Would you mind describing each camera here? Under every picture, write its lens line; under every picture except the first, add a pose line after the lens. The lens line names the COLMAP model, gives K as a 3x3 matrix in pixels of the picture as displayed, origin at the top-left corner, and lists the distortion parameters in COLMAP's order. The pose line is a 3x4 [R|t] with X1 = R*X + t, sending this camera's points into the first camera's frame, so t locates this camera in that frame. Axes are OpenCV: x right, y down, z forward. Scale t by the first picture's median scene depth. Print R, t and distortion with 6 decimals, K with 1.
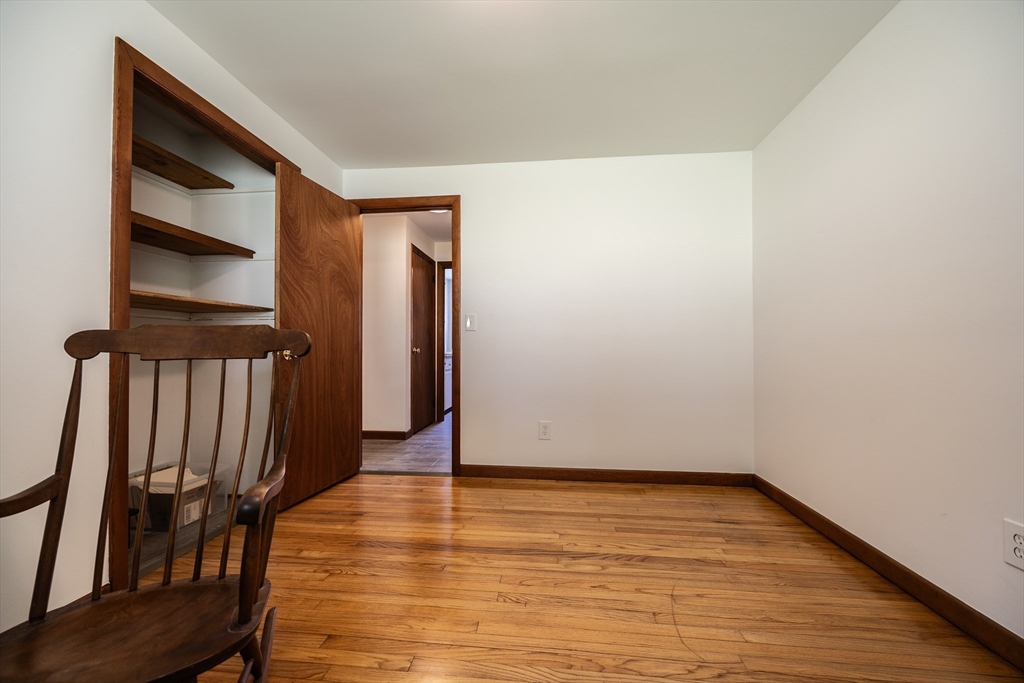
lens RADIAL K [[393.0, 0, 513.8], [0, 393.0, 344.3], [0, 0, 1]] dist [-0.001839, -0.000249]
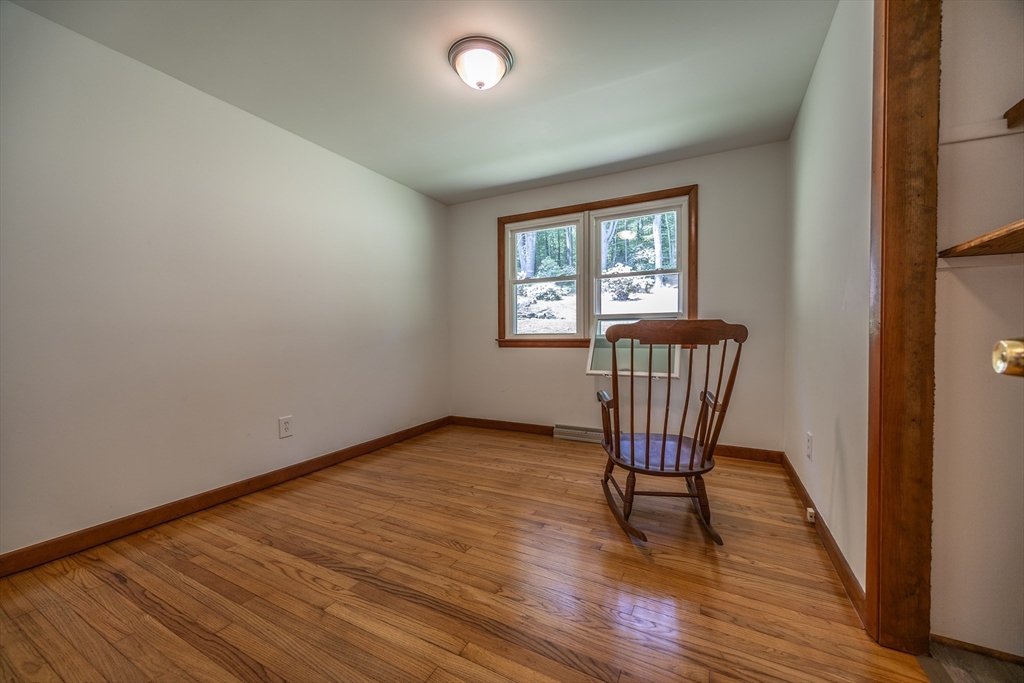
lens RADIAL K [[393.0, 0, 513.8], [0, 393.0, 344.3], [0, 0, 1]] dist [-0.001839, -0.000249]
pose [[-0.928819, 0.002388, 0.370525, -0.498252], [0.005812, 0.999950, 0.008124, 0.017464], [-0.370487, 0.009699, -0.928787, 1.679400]]
